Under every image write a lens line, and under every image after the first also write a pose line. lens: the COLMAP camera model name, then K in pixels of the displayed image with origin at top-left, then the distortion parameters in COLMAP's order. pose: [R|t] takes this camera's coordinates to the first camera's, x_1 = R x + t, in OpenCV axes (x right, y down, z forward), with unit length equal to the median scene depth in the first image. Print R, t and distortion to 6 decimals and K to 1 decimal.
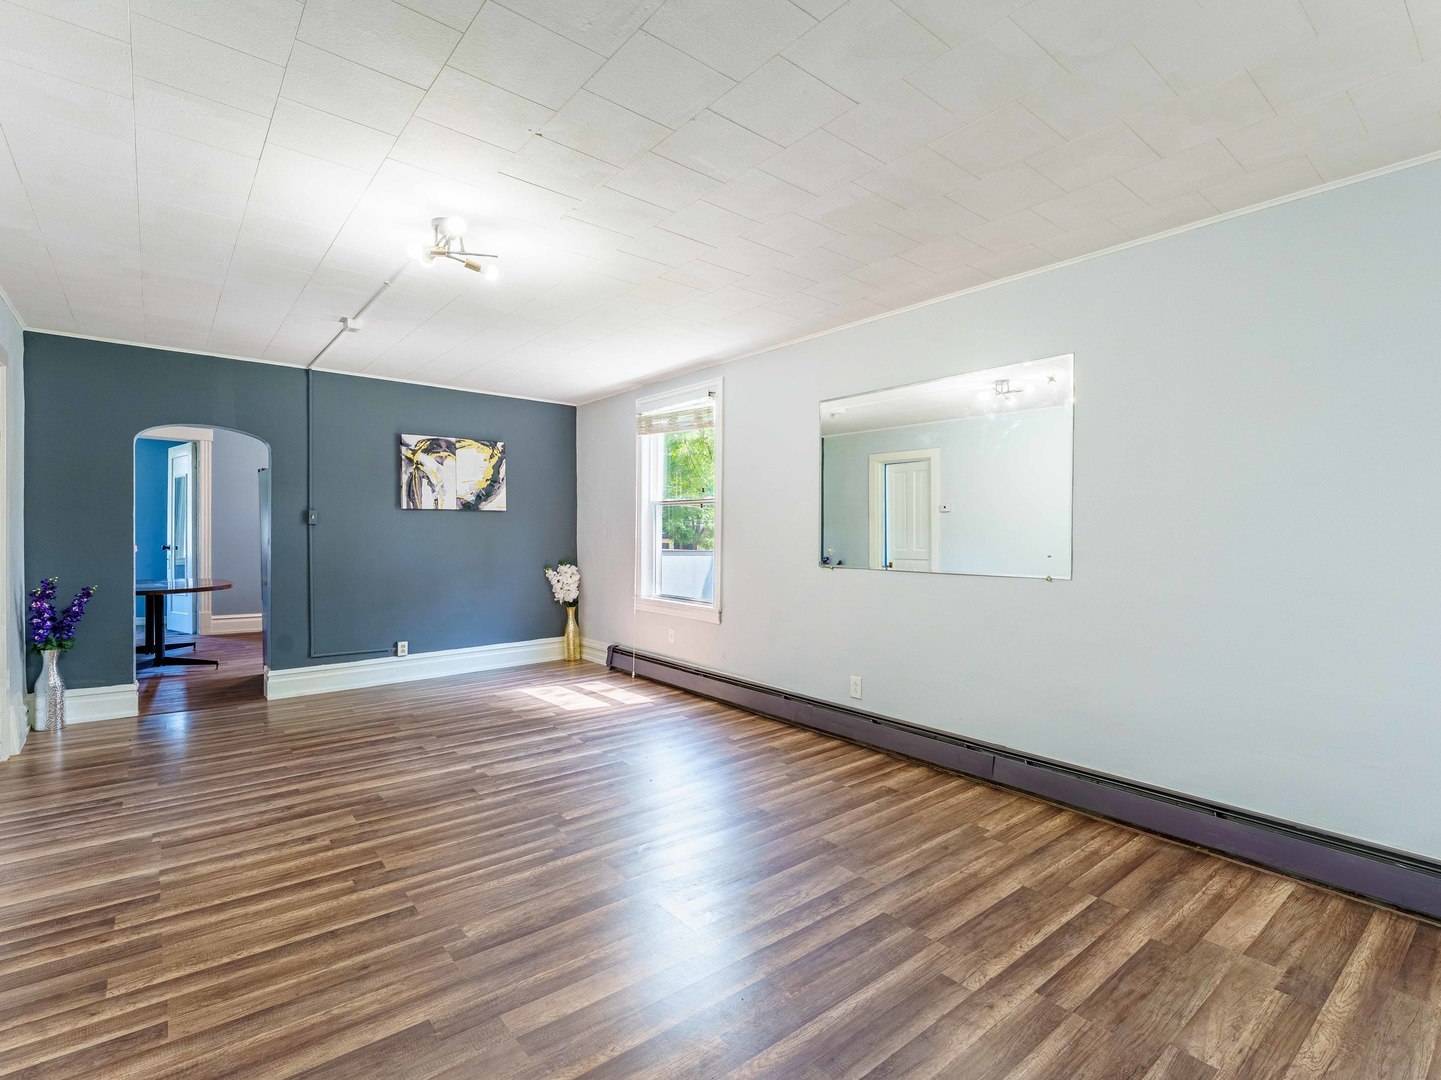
lens RADIAL K [[689.6, 0, 747.8], [0, 689.6, 550.0], [0, 0, 1]] dist [0.000444, -0.000967]
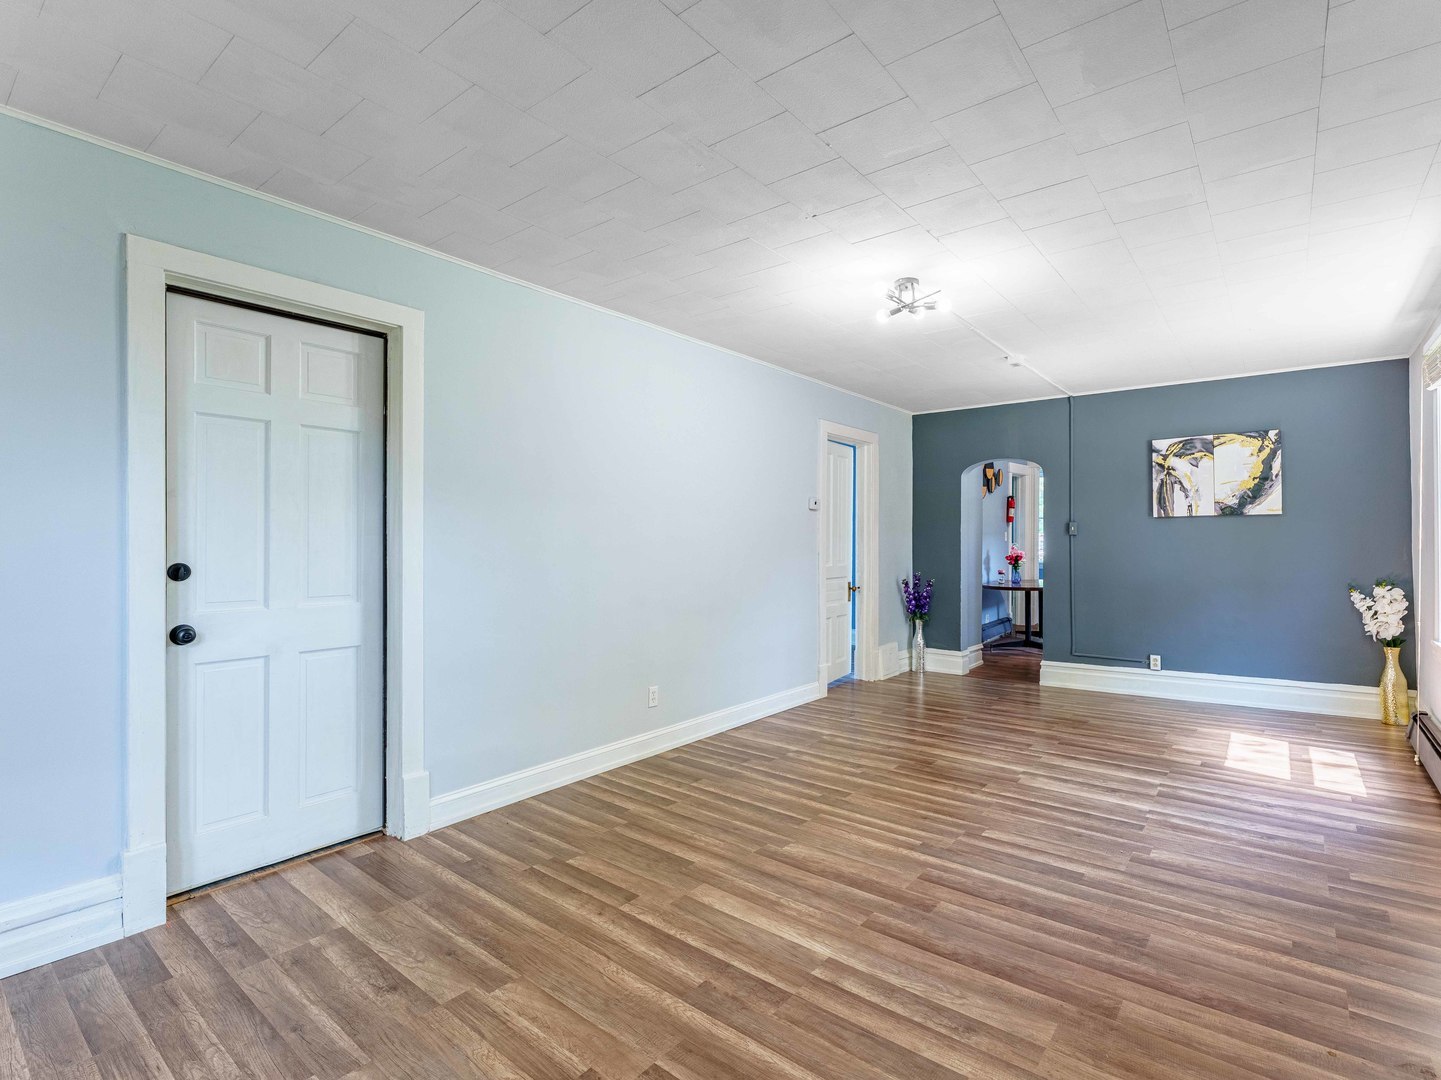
lens RADIAL K [[689.6, 0, 747.8], [0, 689.6, 550.0], [0, 0, 1]] dist [0.000444, -0.000967]
pose [[0.211504, 0.005964, -0.977359, 0.382069], [-0.020083, 0.999797, 0.001755, -0.005147], [0.977171, 0.019257, 0.211580, 0.283374]]
